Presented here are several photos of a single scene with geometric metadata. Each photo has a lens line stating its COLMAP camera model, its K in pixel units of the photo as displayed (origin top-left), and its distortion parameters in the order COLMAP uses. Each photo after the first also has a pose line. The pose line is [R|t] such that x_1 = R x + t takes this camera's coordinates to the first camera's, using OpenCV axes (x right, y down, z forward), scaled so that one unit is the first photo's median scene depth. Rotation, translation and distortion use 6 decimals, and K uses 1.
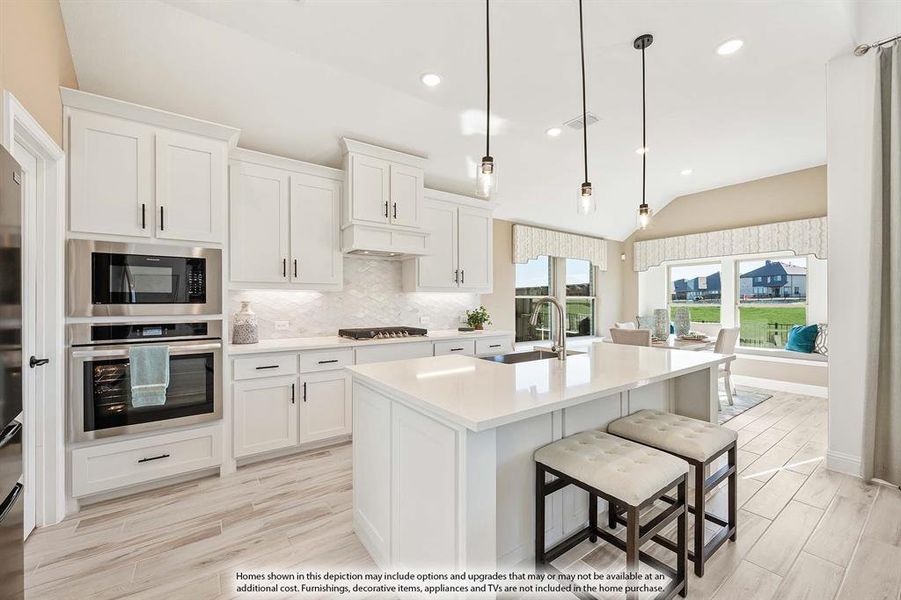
lens RADIAL K [[359.4, 0, 449.2], [0, 359.4, 301.4], [0, 0, 1]] dist [0.001861, -0.001520]
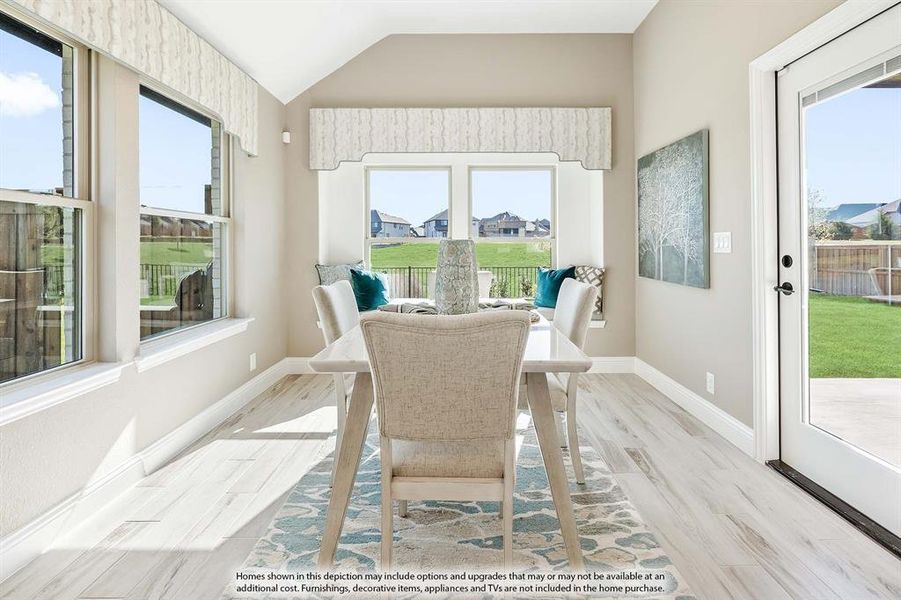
lens RADIAL K [[431.8, 0, 463.7], [0, 431.8, 244.5], [0, 0, 1]] dist [-0.010278, -0.000373]
pose [[0.572479, 0.002959, 0.819914, 0.302283], [0.001863, 0.999986, -0.004909, 0.034413], [-0.819917, 0.004338, 0.572466, 0.937747]]
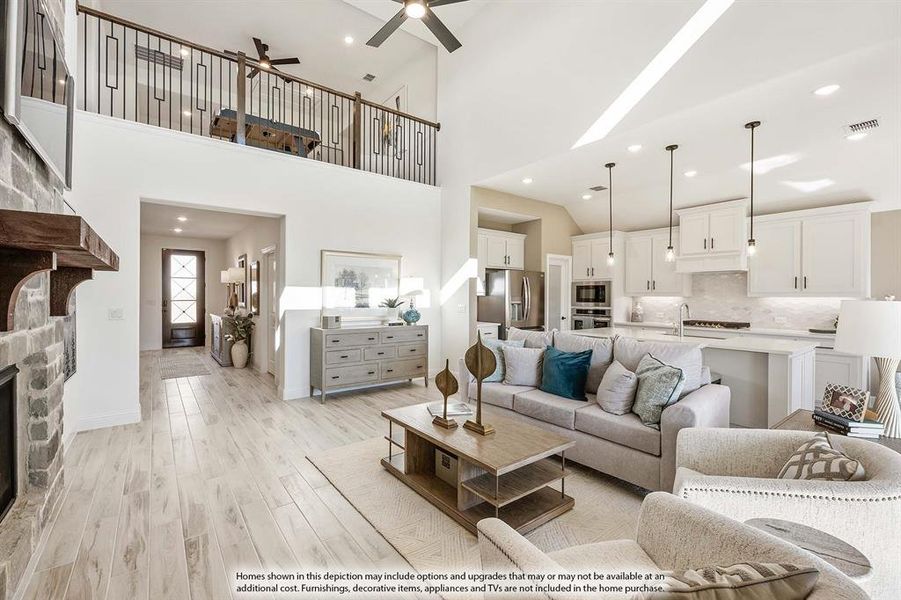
lens RADIAL K [[378.6, 0, 424.1], [0, 378.6, 297.6], [0, 0, 1]] dist [-0.009949, 0.002151]
pose [[0.000944, 0.006541, -0.999978, 1.397963], [-0.003613, 0.999972, 0.006537, -0.029983], [0.999993, 0.003607, 0.000967, -0.207146]]
